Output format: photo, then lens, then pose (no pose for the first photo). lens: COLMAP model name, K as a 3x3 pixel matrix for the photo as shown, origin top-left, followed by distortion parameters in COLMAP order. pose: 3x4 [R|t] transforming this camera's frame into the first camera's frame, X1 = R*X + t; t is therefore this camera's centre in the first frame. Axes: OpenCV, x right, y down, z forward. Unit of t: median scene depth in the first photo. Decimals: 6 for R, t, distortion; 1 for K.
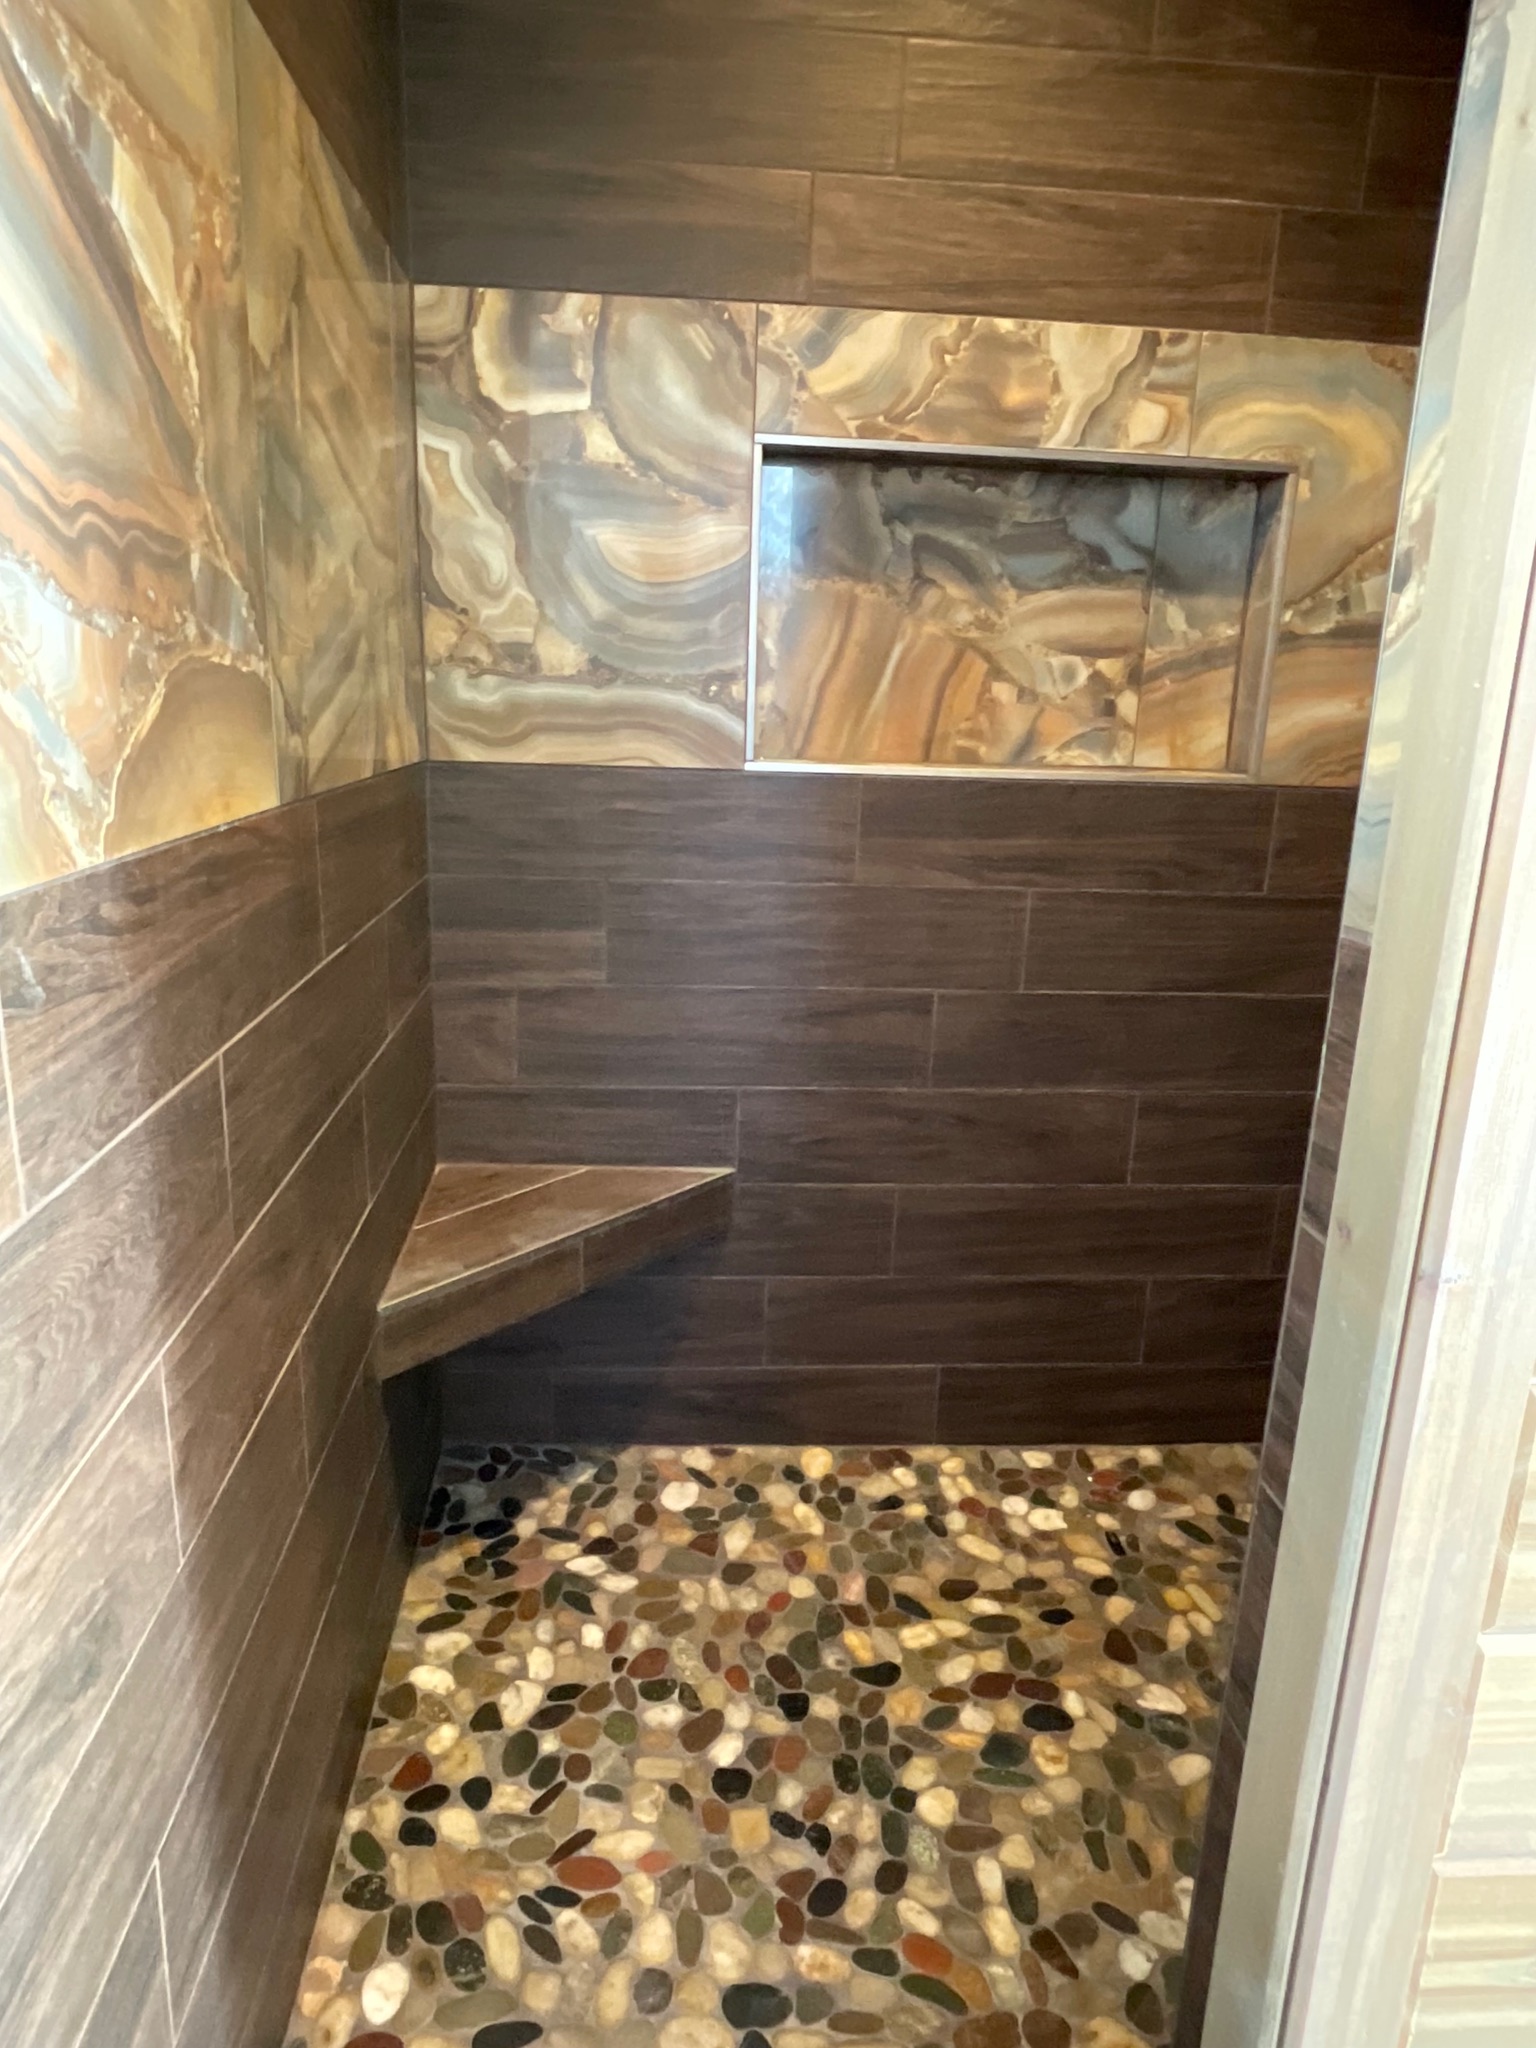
lens RADIAL K [[1321.6, 0, 768.0], [0, 1321.6, 1024.0], [0, 0, 1]] dist [-0.077353, 0.061706]
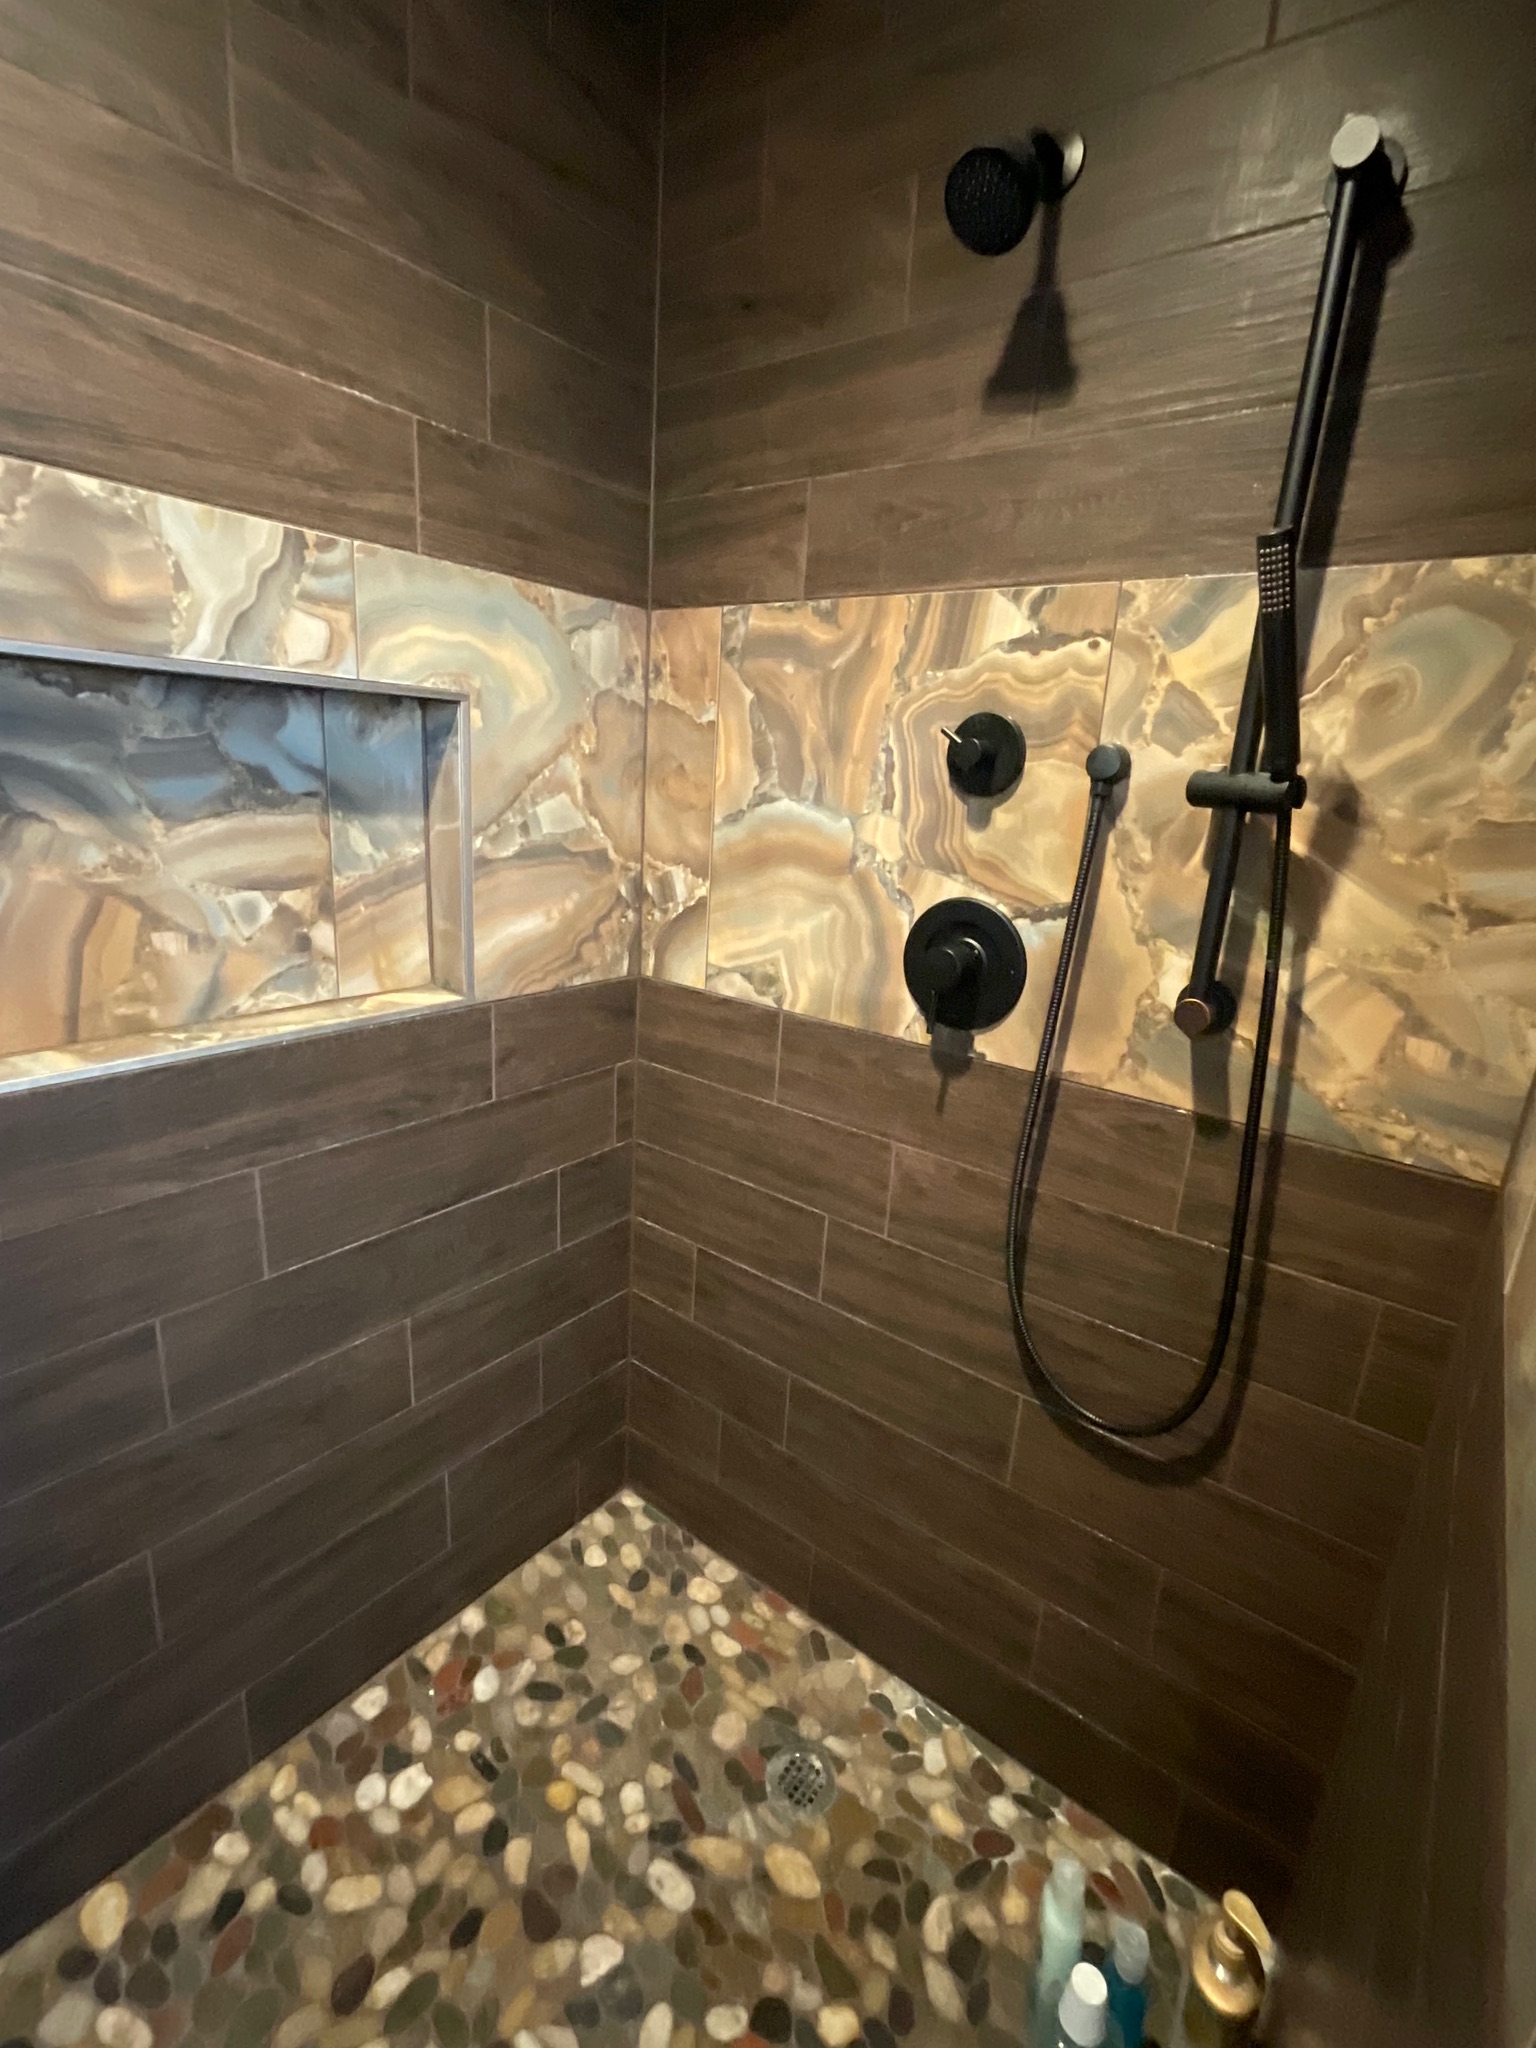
lens RADIAL K [[928.9, 0, 768.0], [0, 928.9, 1024.0], [0, 0, 1]] dist [0.020344, -0.007484]
pose [[0.679874, -0.187694, 0.708902, 0.007270], [0.143401, 0.982055, 0.122487, -0.225719], [-0.719171, 0.018382, 0.694590, 0.321947]]
